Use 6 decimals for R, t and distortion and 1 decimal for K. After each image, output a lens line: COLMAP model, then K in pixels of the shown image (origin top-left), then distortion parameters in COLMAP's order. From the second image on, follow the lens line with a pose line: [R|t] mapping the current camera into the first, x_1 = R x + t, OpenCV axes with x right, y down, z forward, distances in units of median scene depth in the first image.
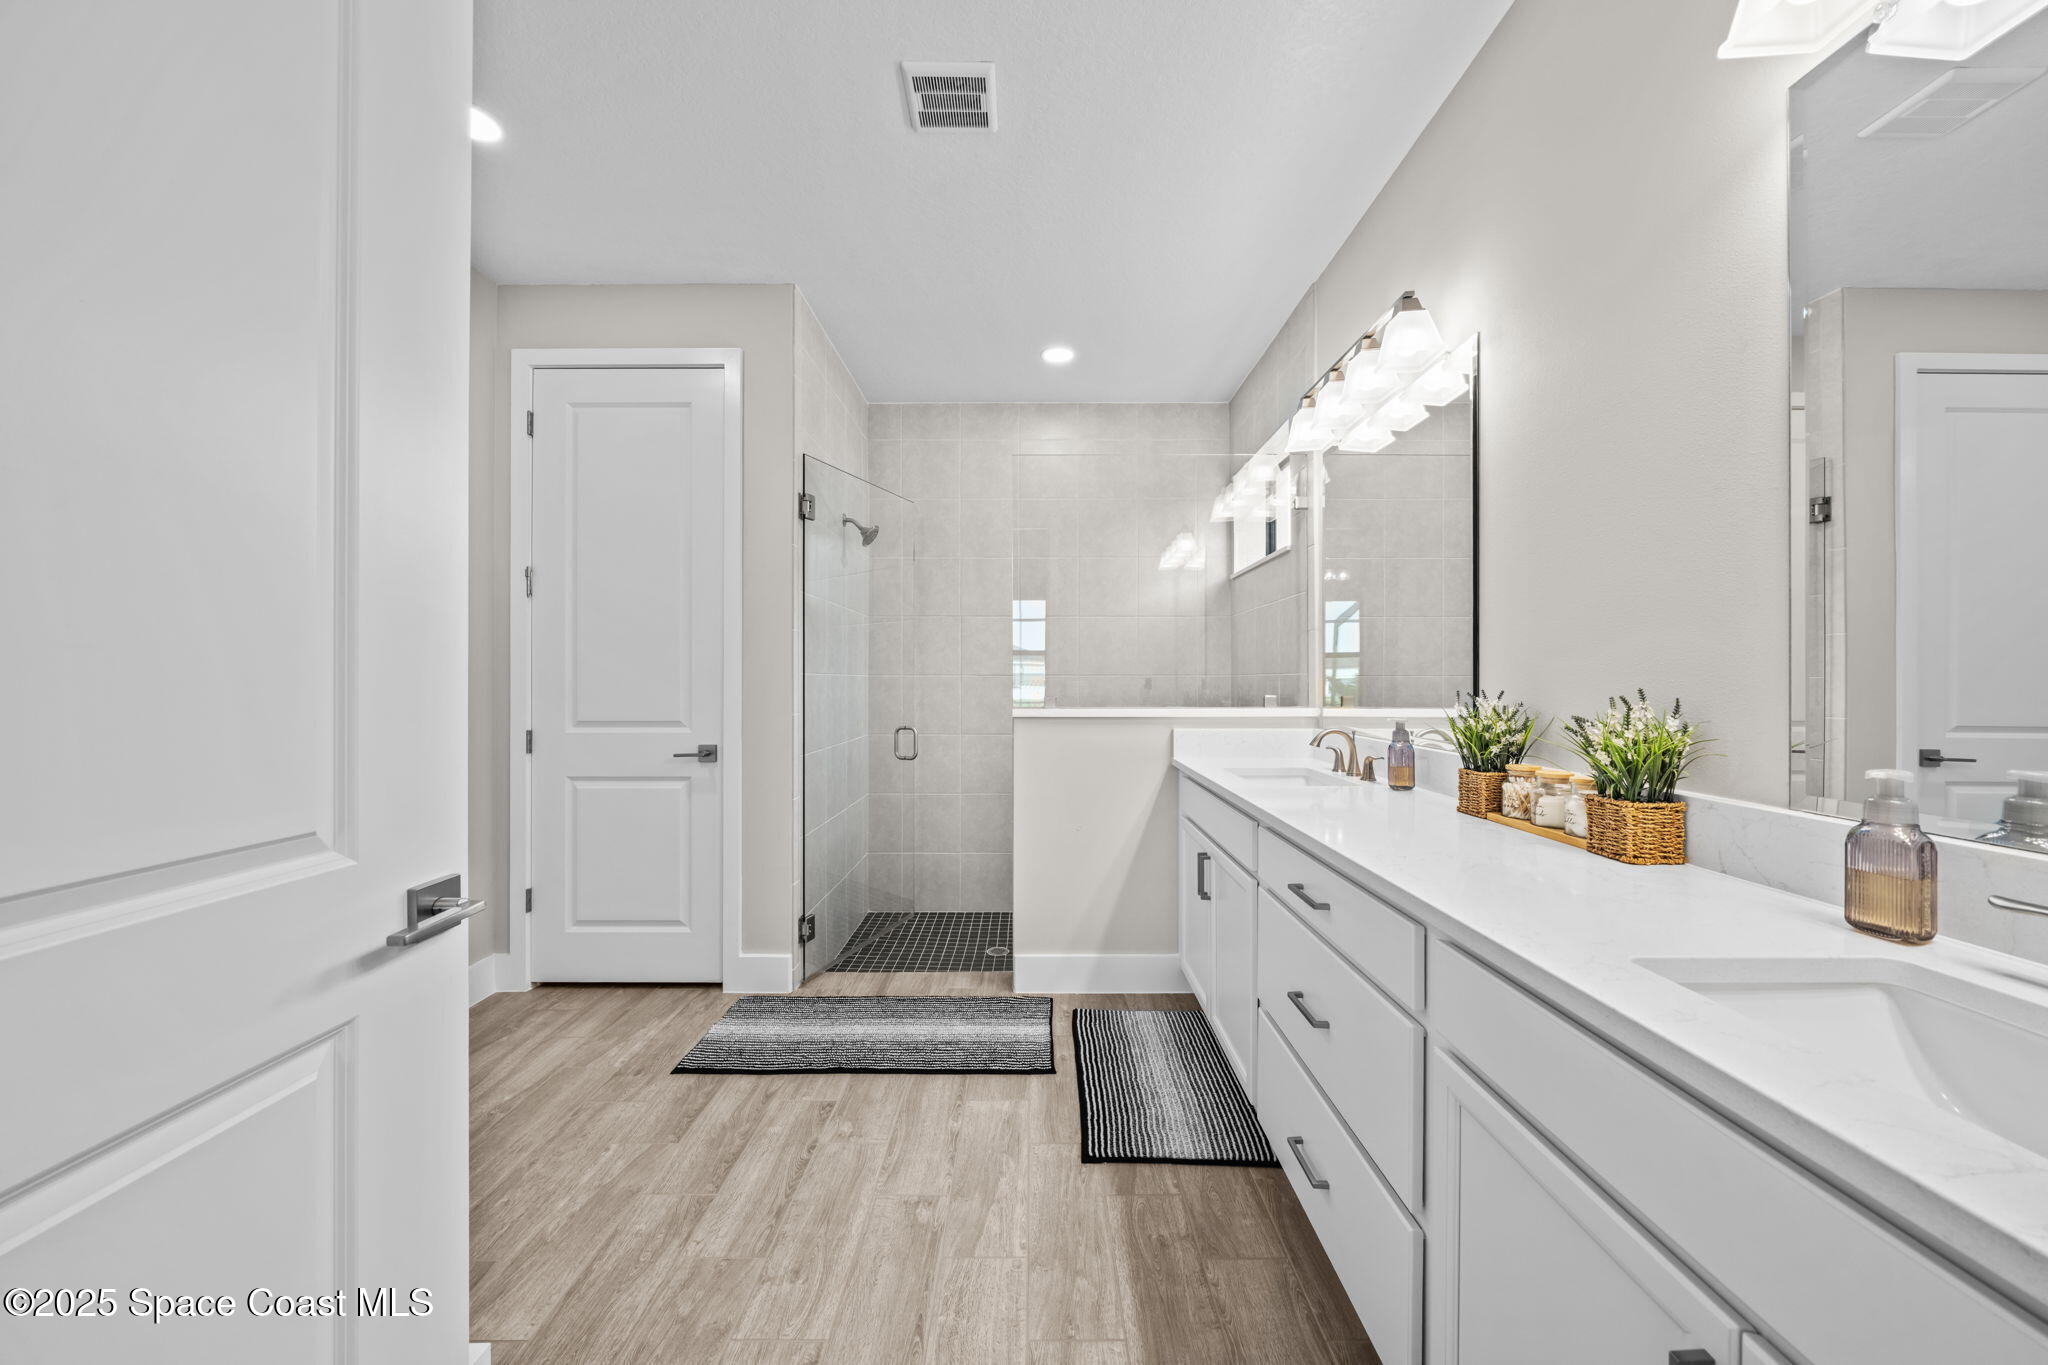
lens RADIAL K [[696.9, 0, 1034.1], [0, 696.9, 679.6], [0, 0, 1]] dist [0.000364, -0.000050]
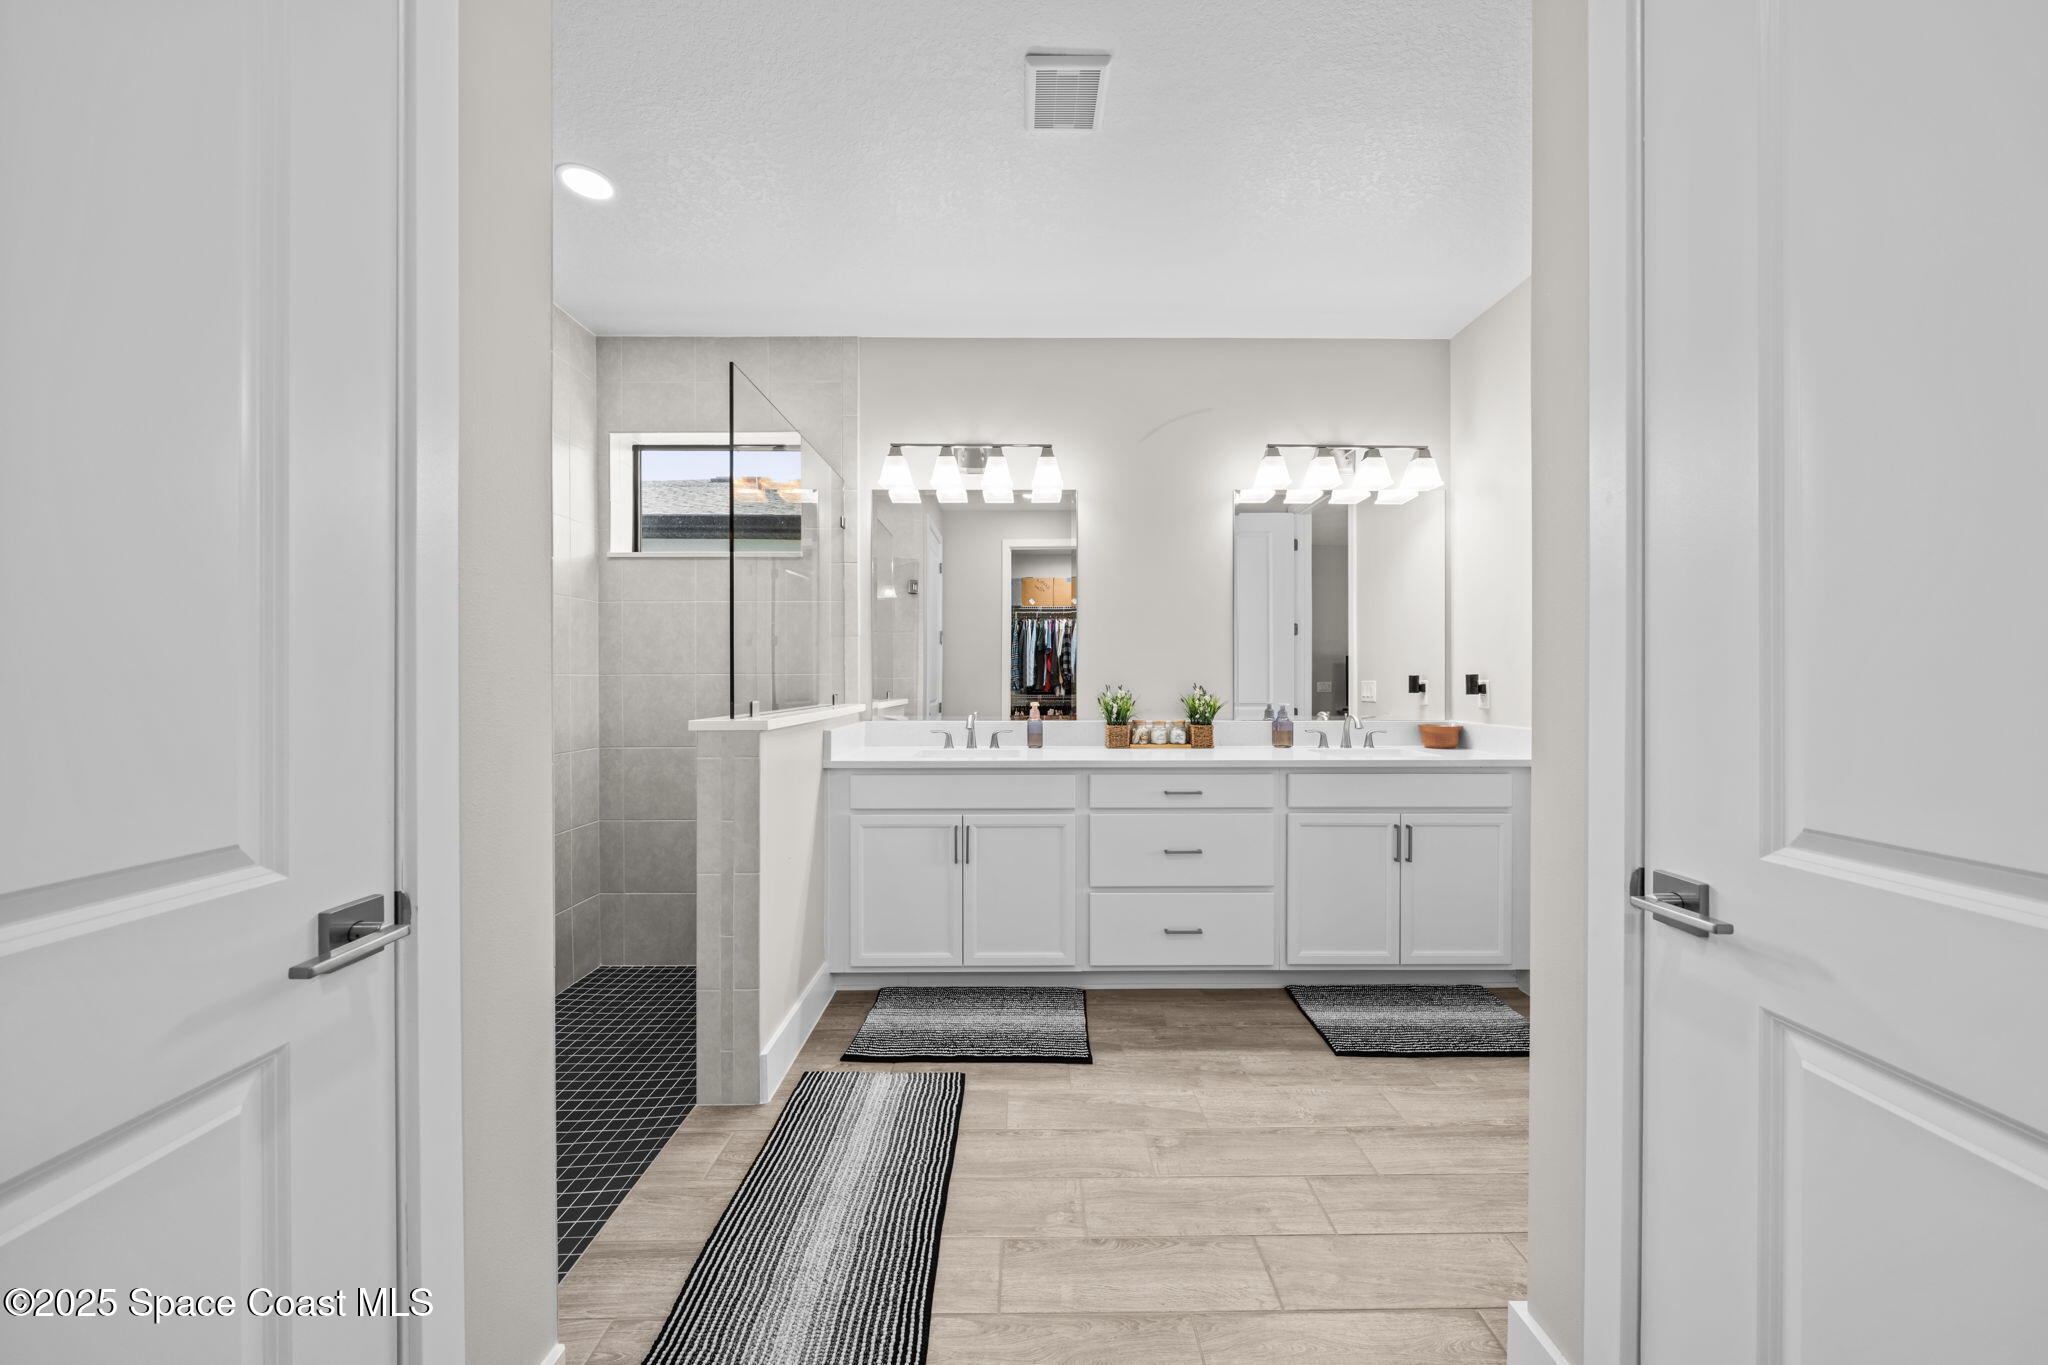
lens RADIAL K [[696.9, 0, 1027.2], [0, 696.9, 681.0], [0, 0, 1]] dist [0.000364, -0.000050]
pose [[-0.003072, -0.003678, 0.999989, -1.198363], [-0.001646, 0.999992, 0.003673, -0.002431], [-0.999994, -0.001634, -0.003078, 1.132611]]
